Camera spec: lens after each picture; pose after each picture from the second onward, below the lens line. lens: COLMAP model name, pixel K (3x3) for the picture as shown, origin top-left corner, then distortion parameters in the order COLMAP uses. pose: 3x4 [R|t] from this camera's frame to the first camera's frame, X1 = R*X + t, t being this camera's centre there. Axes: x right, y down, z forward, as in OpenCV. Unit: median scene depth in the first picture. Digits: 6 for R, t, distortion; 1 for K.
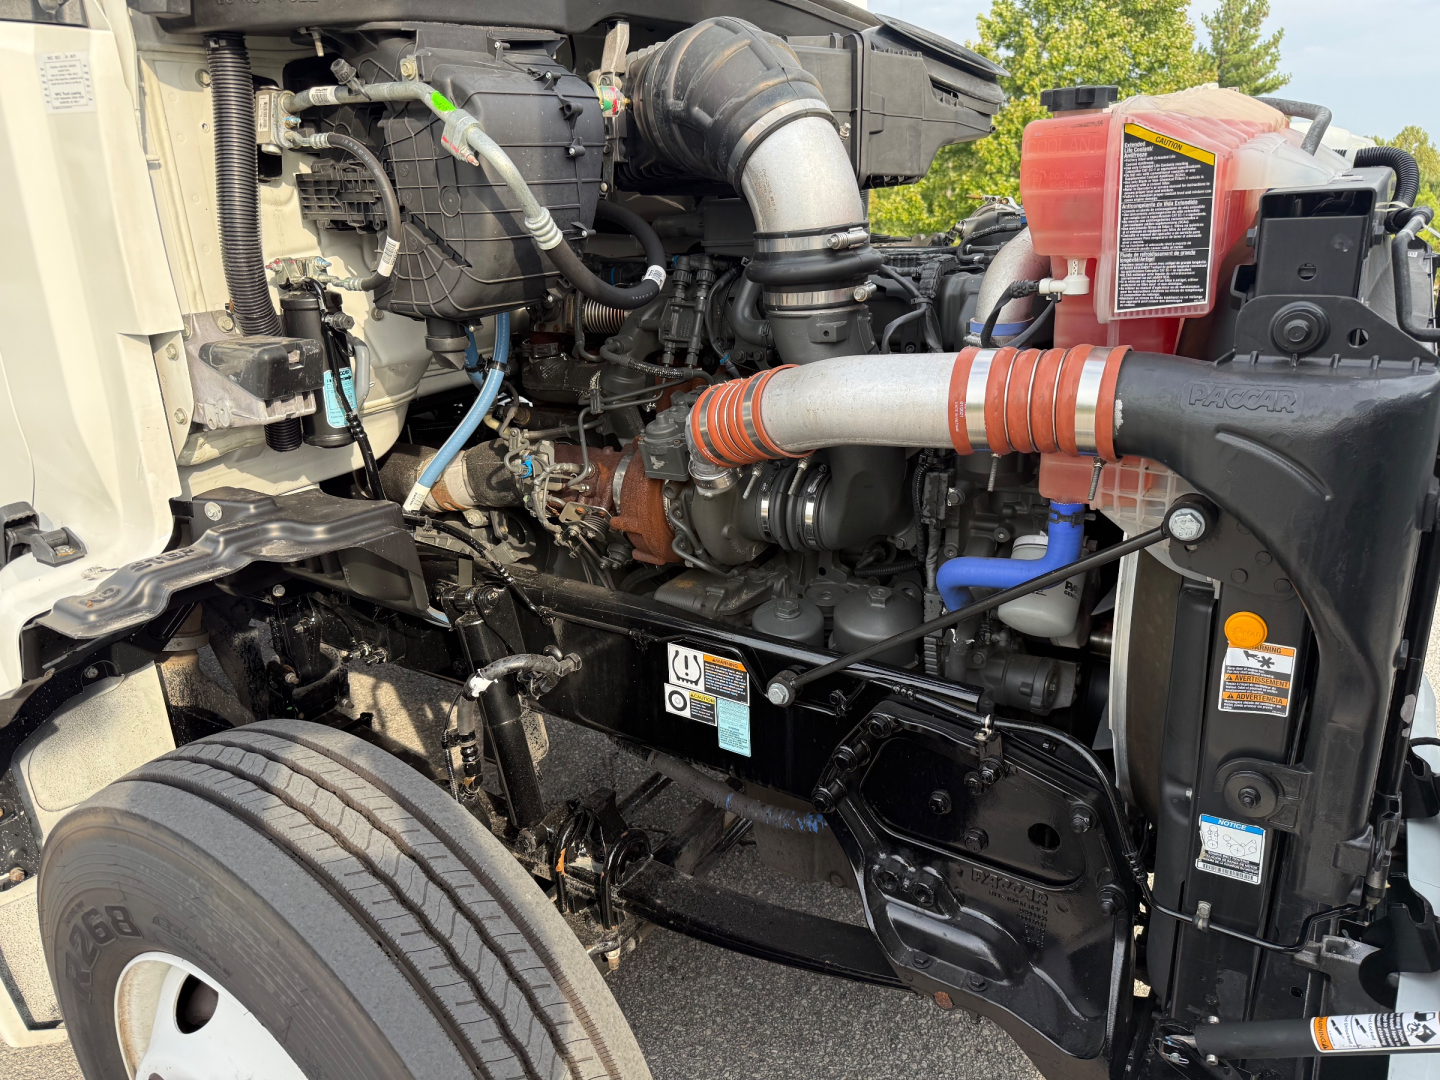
lens RADIAL K [[1036.1, 0, 722.2], [0, 1036.1, 537.4], [0, 0, 1]] dist [0.034124, -0.025054]
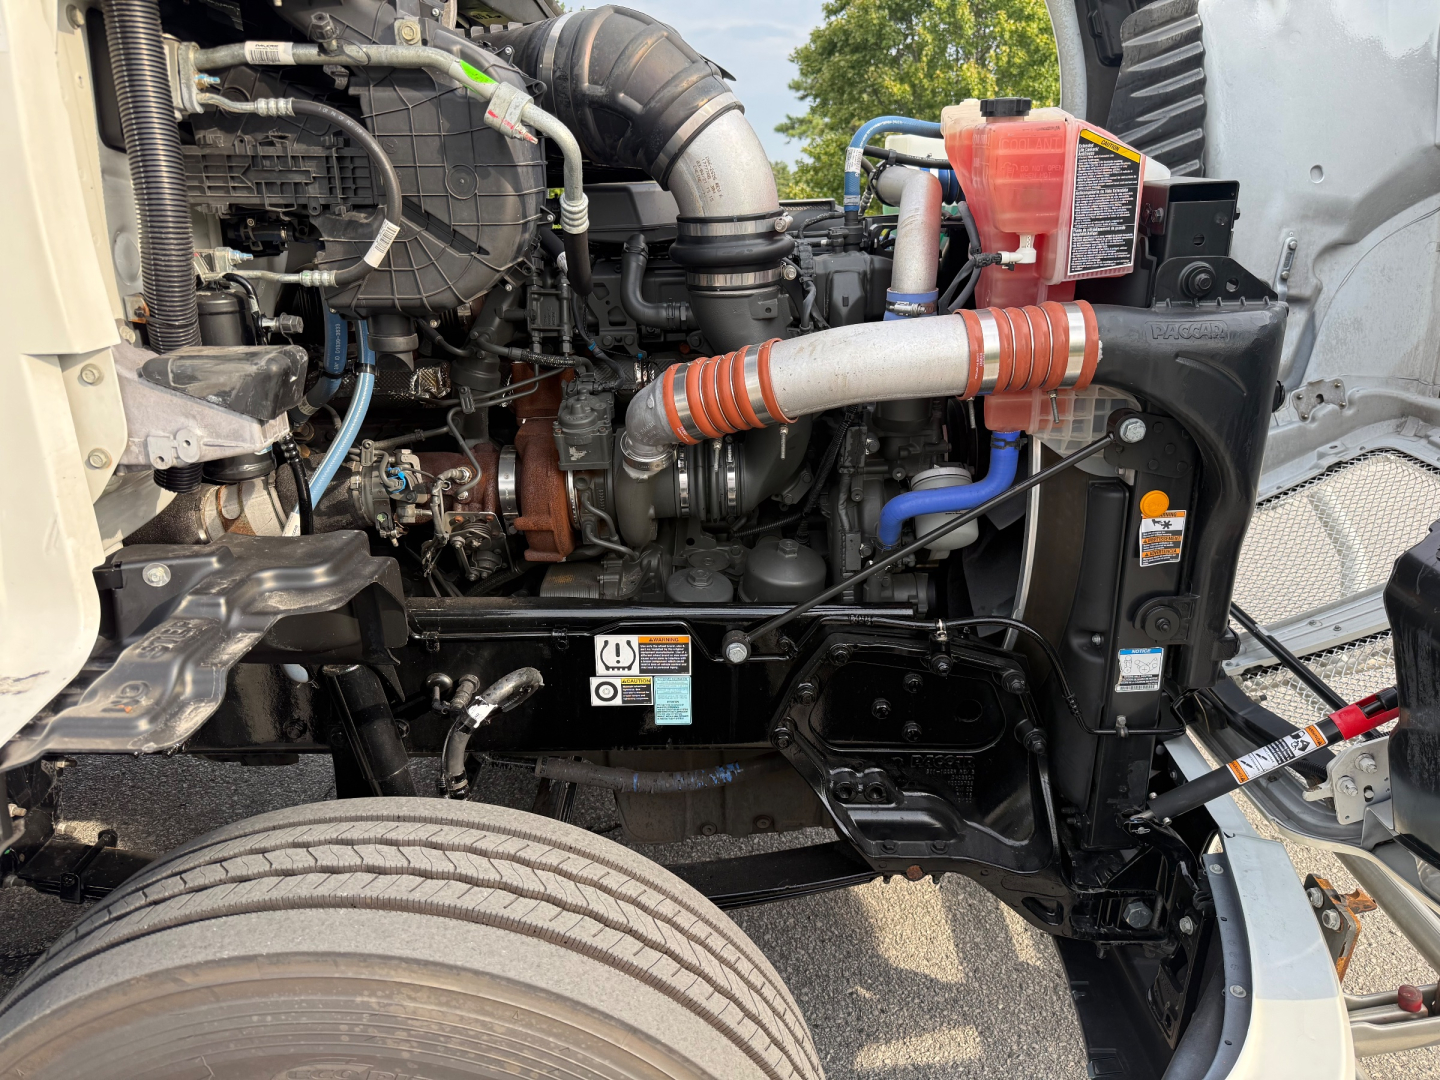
lens RADIAL K [[1036.1, 0, 717.8], [0, 1036.1, 535.9], [0, 0, 1]] dist [0.034124, -0.025054]
pose [[0.831974, -0.163249, 0.530253, -0.564983], [0.163953, 0.985389, 0.046127, -0.021606], [-0.530036, 0.048560, 0.846583, 0.117380]]
